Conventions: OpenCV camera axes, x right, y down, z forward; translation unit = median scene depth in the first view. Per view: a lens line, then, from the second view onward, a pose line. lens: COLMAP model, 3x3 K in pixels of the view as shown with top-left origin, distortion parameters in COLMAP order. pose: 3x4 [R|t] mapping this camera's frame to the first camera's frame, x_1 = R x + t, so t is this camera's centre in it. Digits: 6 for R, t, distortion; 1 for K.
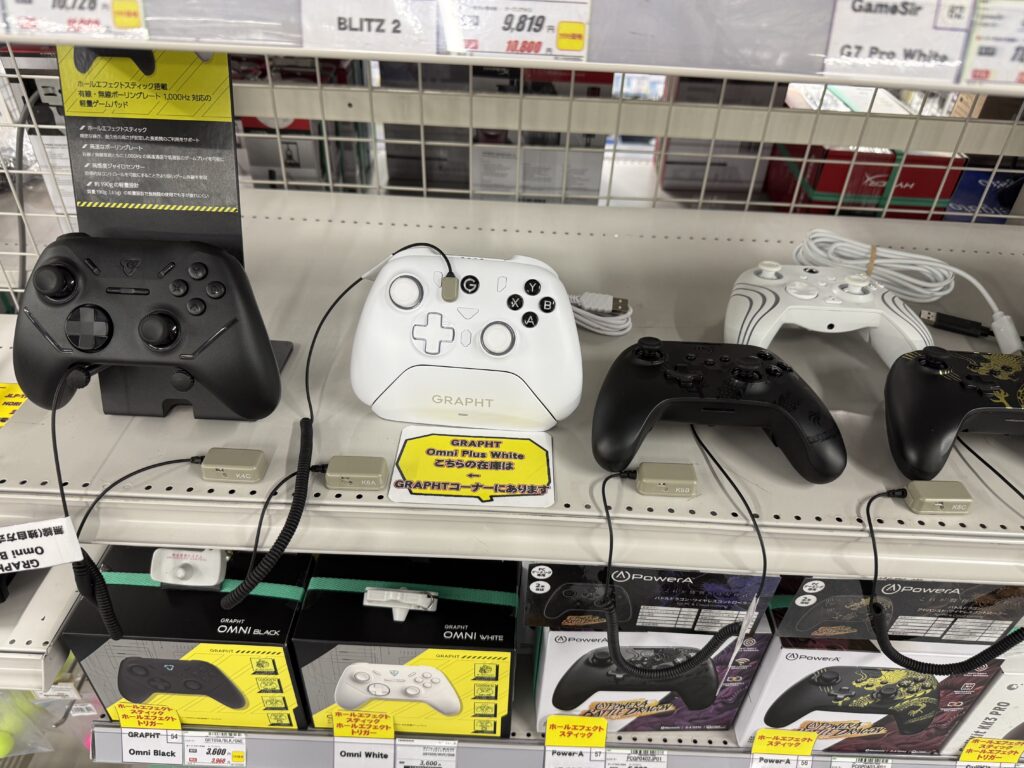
lens RADIAL K [[720.3, 0, 511.8], [0, 720.3, 430.5], [0, 0, 1]] dist [0.044909, -0.071860]
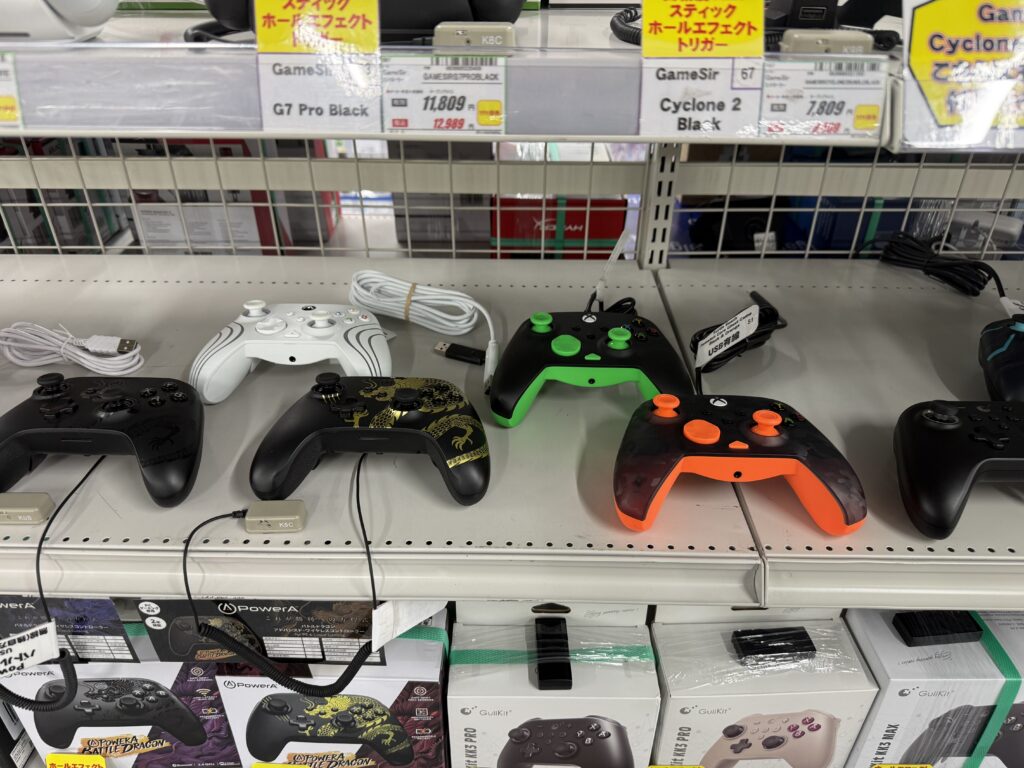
lens RADIAL K [[687.4, 0, 511.0], [0, 687.4, 382.6], [0, 0, 1]] dist [0.046364, -0.058787]
pose [[0.999433, -0.032870, -0.007343, 0.407669], [0.031647, 0.991115, -0.129191, 0.018846], [0.011524, 0.128885, 0.991593, 0.004418]]
